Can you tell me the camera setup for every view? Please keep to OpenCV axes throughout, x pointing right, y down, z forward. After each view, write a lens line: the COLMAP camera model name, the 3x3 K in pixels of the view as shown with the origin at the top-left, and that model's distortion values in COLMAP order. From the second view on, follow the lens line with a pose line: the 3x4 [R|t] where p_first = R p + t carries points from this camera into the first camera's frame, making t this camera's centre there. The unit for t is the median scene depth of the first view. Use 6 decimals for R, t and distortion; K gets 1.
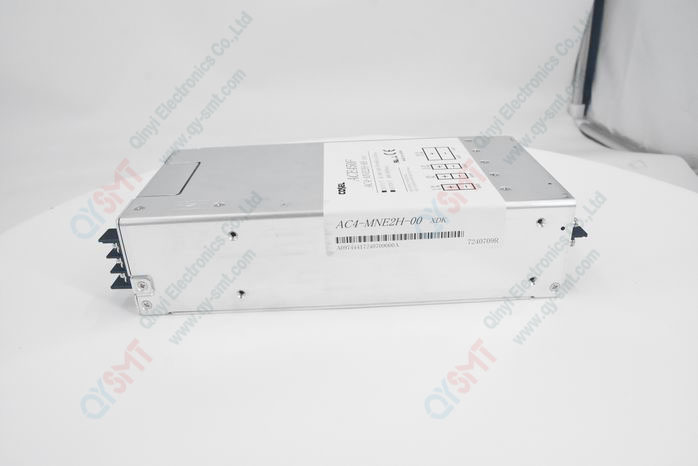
lens RADIAL K [[547.6, 0, 350.3], [0, 547.6, 232.1], [0, 0, 1]] dist [-0.005364, -0.000059]
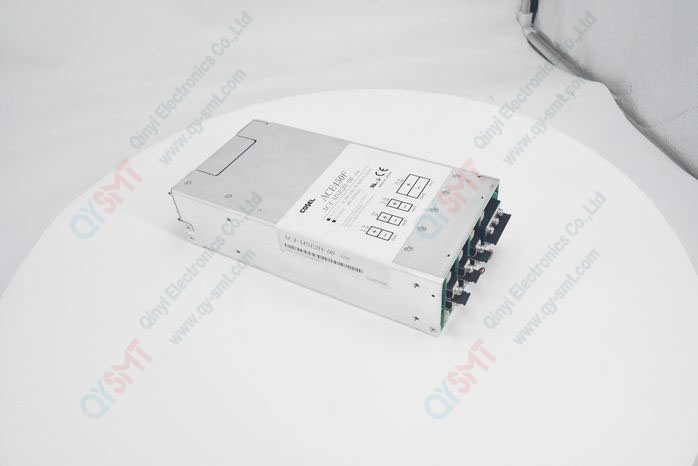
lens RADIAL K [[547.6, 0, 353.1], [0, 547.6, 231.0], [0, 0, 1]] dist [-0.005364, -0.000059]
pose [[0.859725, 0.323242, -0.395459, 0.620322], [-0.184659, 0.918597, 0.349401, -0.501497], [0.476208, -0.227364, 0.849430, -0.118586]]
